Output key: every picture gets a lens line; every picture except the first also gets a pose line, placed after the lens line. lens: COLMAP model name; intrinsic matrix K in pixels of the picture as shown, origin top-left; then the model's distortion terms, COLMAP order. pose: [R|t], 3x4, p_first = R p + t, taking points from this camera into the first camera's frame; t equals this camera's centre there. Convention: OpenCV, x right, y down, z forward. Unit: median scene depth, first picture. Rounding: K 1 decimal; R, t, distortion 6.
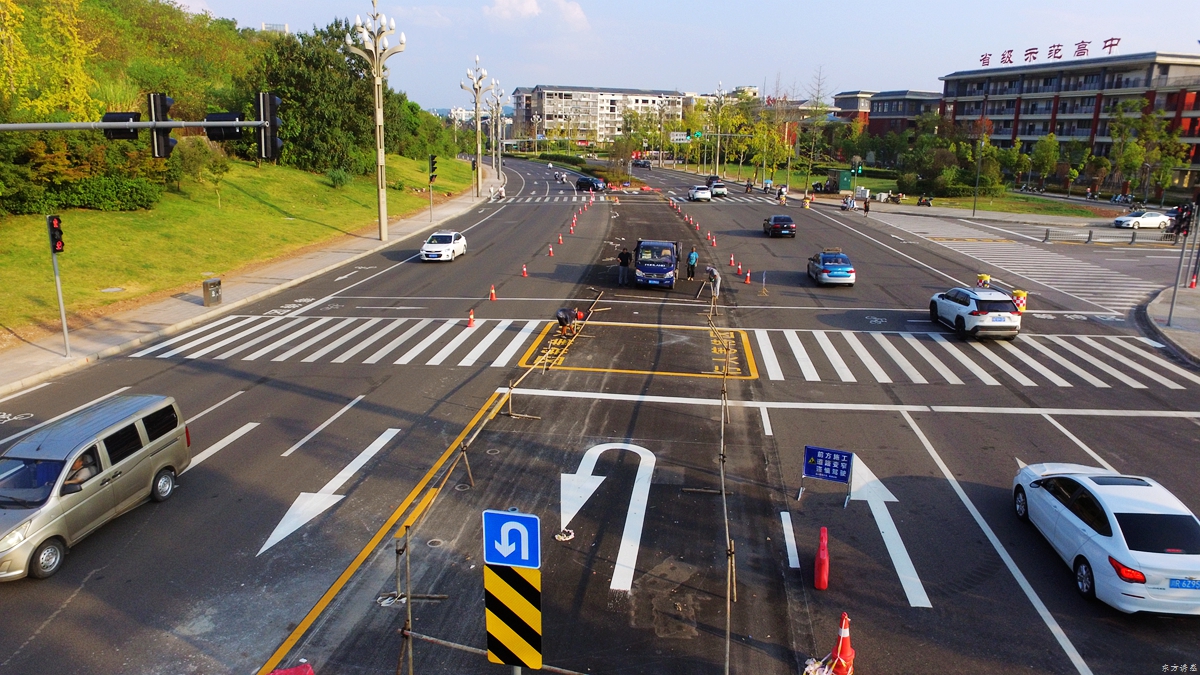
lens RADIAL K [[805.2, 0, 600.9], [0, 805.2, 347.3], [0, 0, 1]] dist [-0.128644, 0.096137]
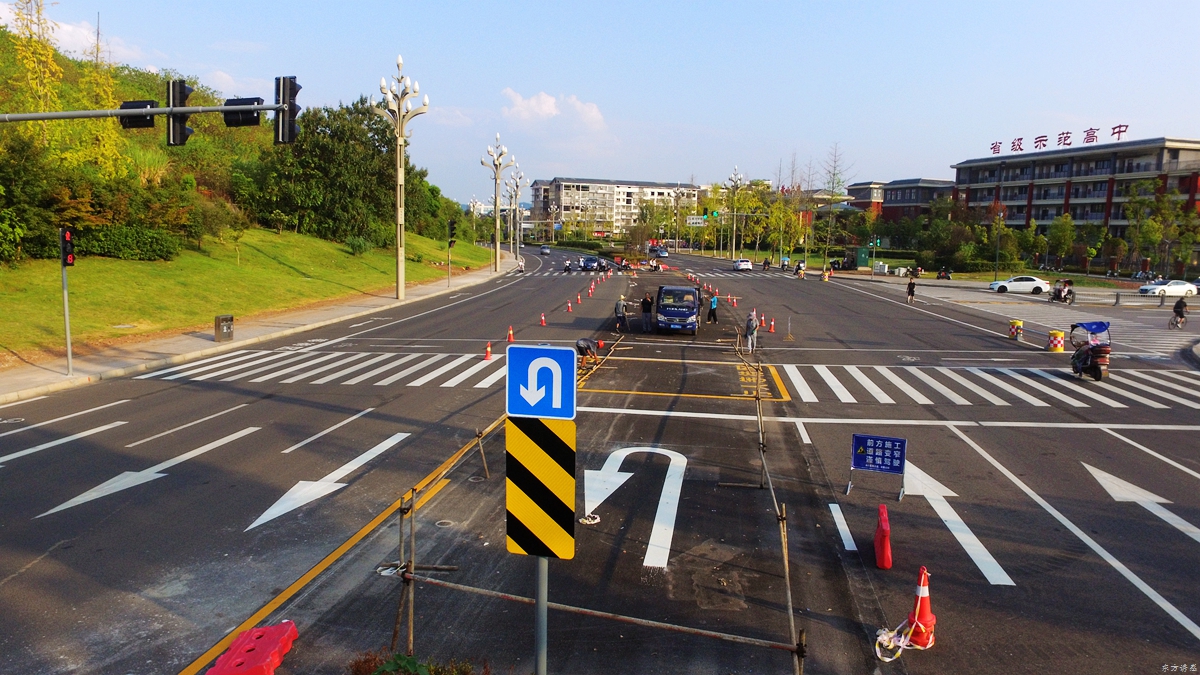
lens RADIAL K [[805.2, 0, 600.9], [0, 805.2, 347.3], [0, 0, 1]] dist [-0.128644, 0.096137]
pose [[0.999805, 0.006796, -0.018544, -0.011425], [-0.008906, 0.993190, -0.116164, 0.095721], [0.017629, 0.116306, 0.993057, 0.058470]]
